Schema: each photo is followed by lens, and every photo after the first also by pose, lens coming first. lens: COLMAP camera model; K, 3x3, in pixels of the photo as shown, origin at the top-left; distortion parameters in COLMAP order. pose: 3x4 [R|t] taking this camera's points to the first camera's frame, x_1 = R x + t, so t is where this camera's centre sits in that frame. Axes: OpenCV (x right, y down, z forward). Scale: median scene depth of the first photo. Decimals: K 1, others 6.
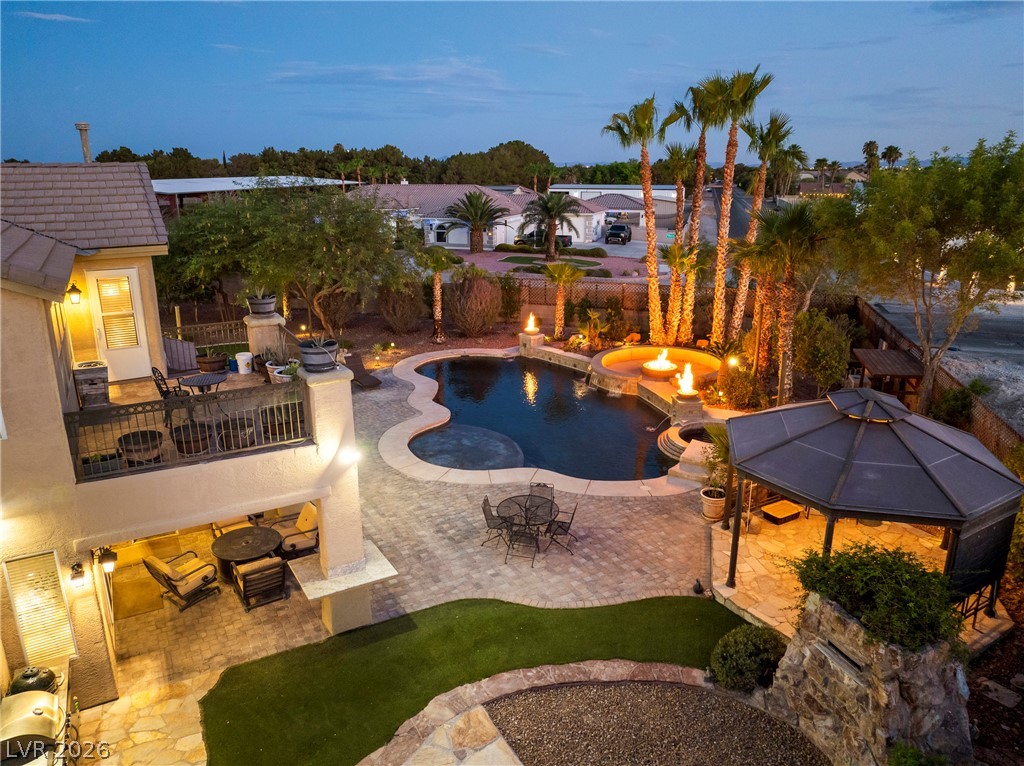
lens RADIAL K [[726.9, 0, 512.0], [0, 726.9, 383.0], [0, 0, 1]] dist [-0.072106, 0.044579]
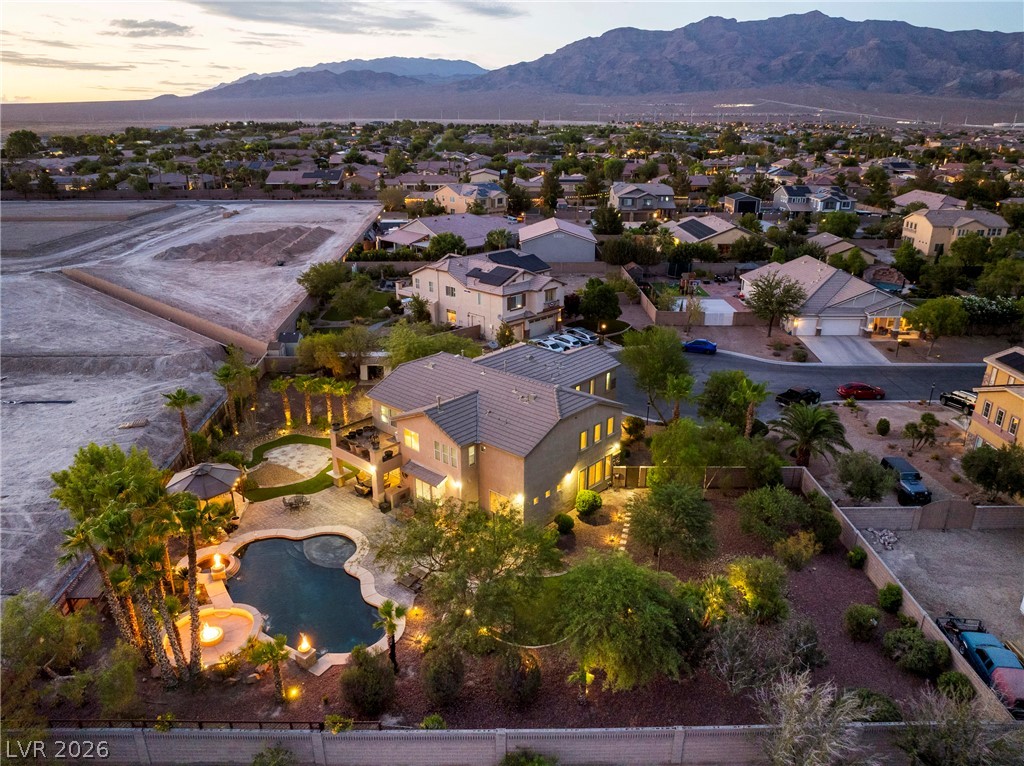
lens RADIAL K [[726.9, 0, 512.0], [0, 726.9, 383.0], [0, 0, 1]] dist [-0.072106, 0.044579]
pose [[-0.949939, 0.103196, -0.294902, 0.007010], [-0.091920, 0.809795, 0.579468, -1.877569], [0.298609, 0.577567, -0.759769, 2.883890]]
